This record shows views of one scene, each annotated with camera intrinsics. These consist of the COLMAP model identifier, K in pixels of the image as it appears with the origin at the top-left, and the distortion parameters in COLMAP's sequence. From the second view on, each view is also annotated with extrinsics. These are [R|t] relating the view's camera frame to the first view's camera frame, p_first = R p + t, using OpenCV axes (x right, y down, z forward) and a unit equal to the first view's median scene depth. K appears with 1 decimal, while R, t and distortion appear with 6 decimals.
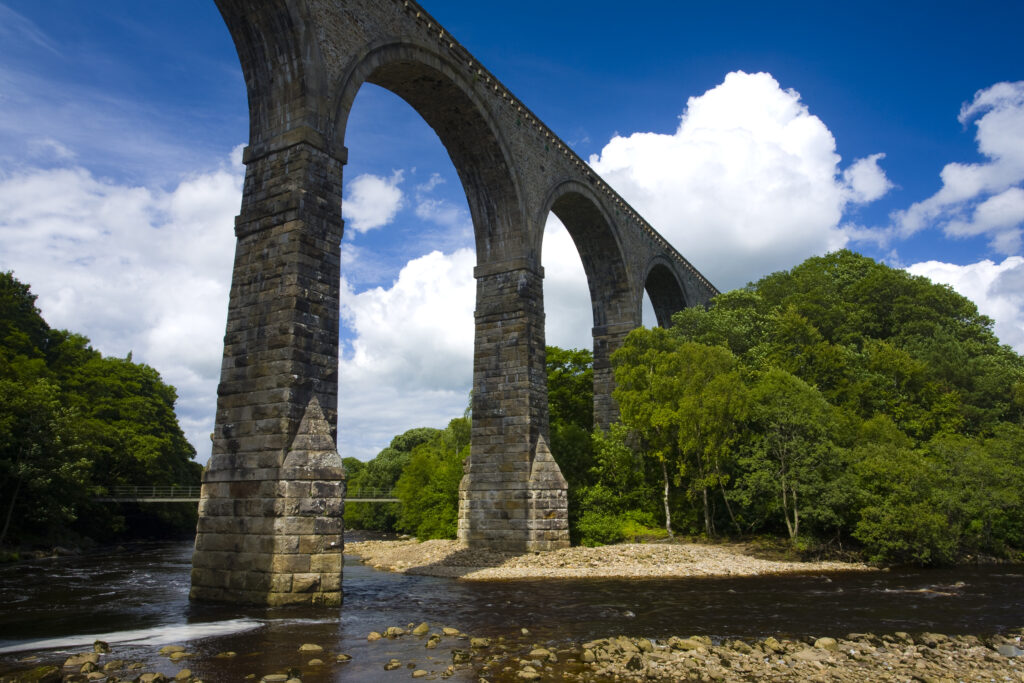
lens RADIAL K [[716.7, 0, 512.0], [0, 716.7, 341.5], [0, 0, 1]] dist [-0.023508, 0.006759]
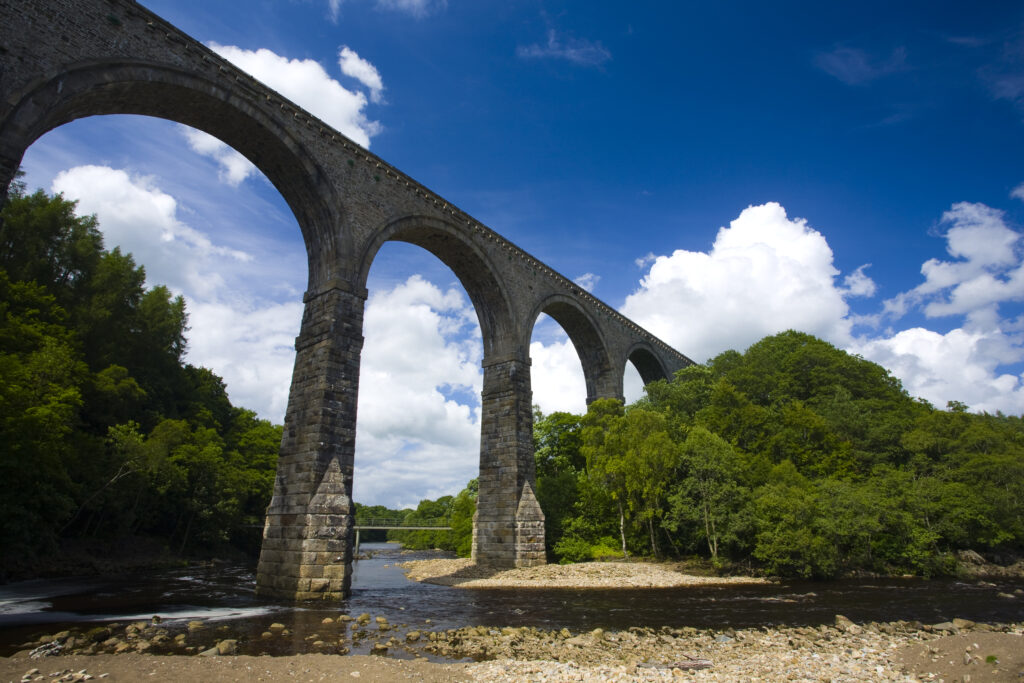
lens RADIAL K [[540.7, 0, 512.0], [0, 540.7, 341.5], [0, 0, 1]] dist [-0.072745, 0.035749]
pose [[0.990704, -0.043339, -0.128949, 0.164425], [0.027966, 0.992533, -0.118728, -0.012838], [0.133132, 0.114018, 0.984518, -0.051617]]
